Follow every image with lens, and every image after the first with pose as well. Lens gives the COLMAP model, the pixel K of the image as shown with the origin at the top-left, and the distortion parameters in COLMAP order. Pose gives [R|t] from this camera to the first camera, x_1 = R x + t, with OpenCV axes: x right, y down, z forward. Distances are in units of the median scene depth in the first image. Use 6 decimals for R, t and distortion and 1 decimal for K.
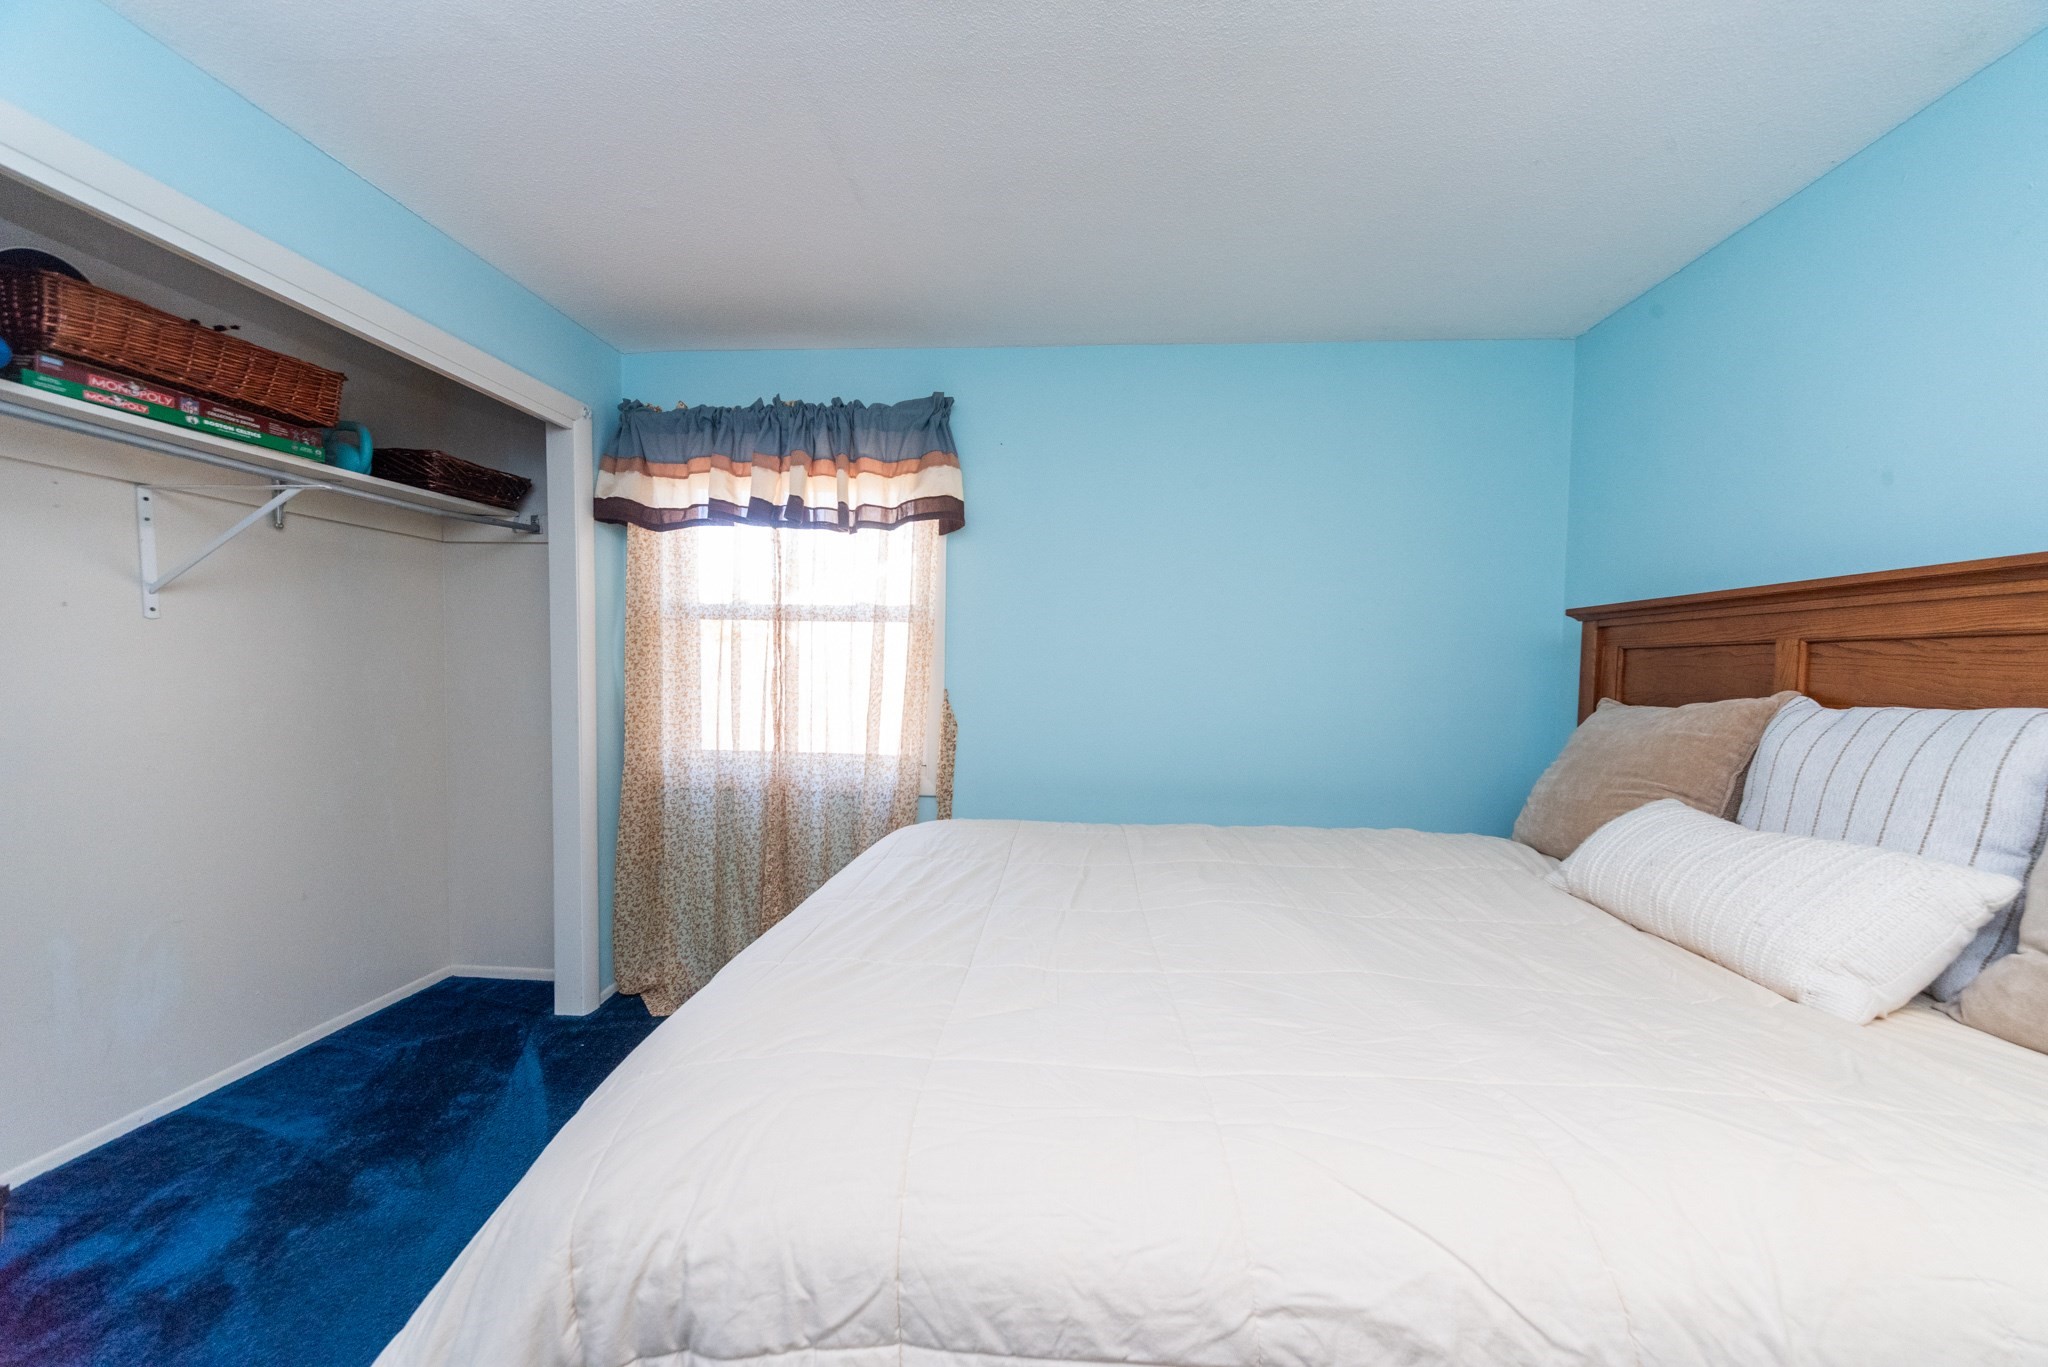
lens RADIAL K [[713.0, 0, 1018.9], [0, 713.0, 695.9], [0, 0, 1]] dist [0.001545, -0.000168]
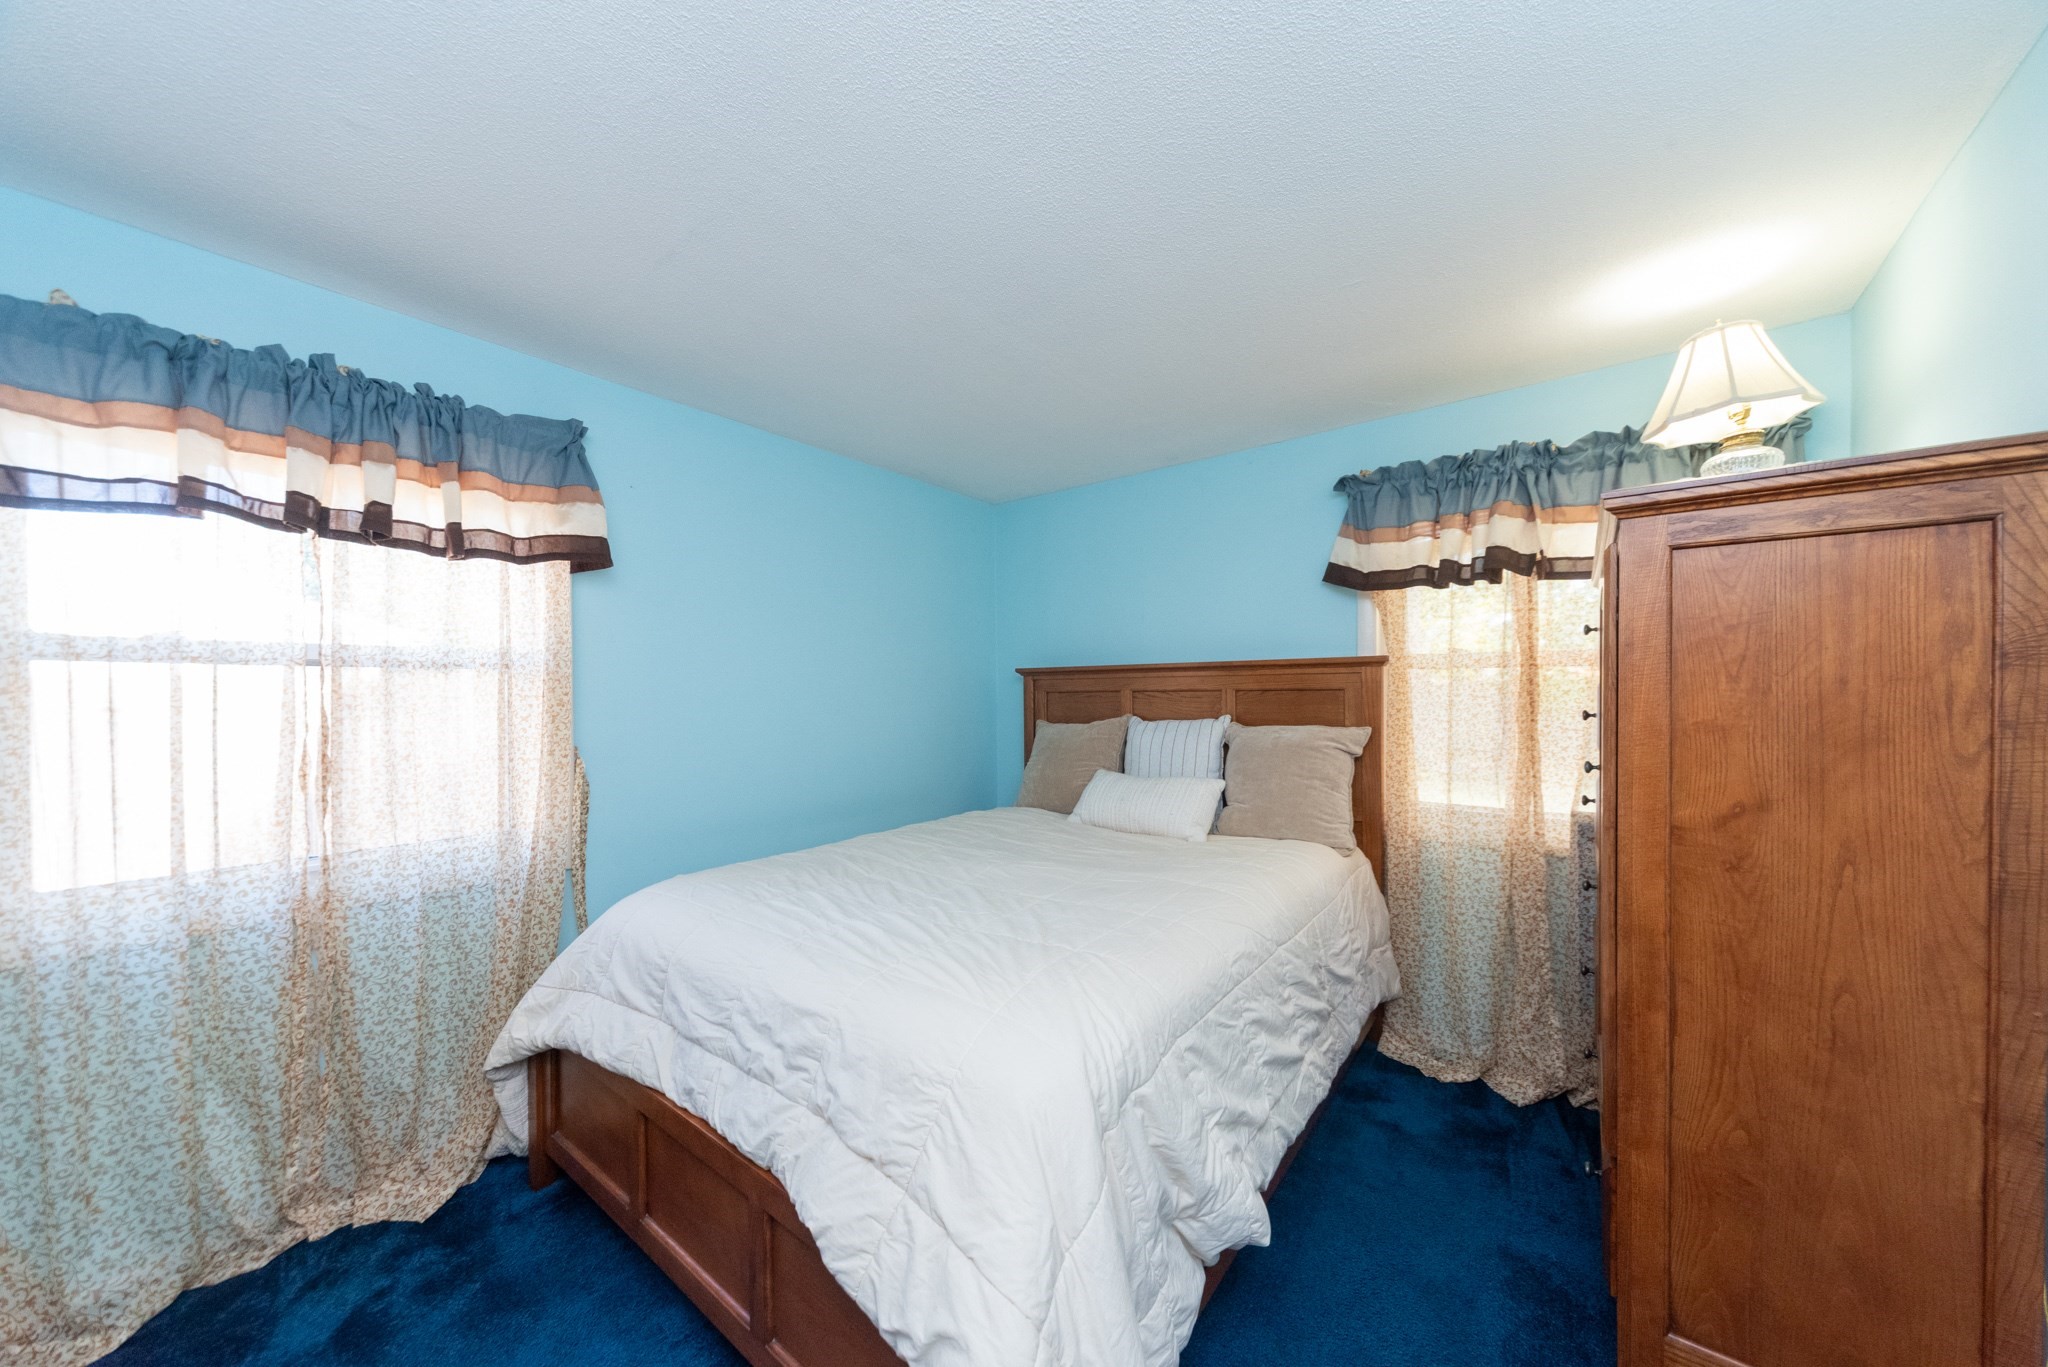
lens RADIAL K [[697.7, 0, 1025.6], [0, 697.7, 695.3], [0, 0, 1]] dist [0.001633, -0.000129]
pose [[0.558564, -0.023654, 0.829124, -0.537654], [0.050000, 0.998736, -0.005190, -0.042612], [-0.827953, 0.044355, 0.559041, 0.046105]]
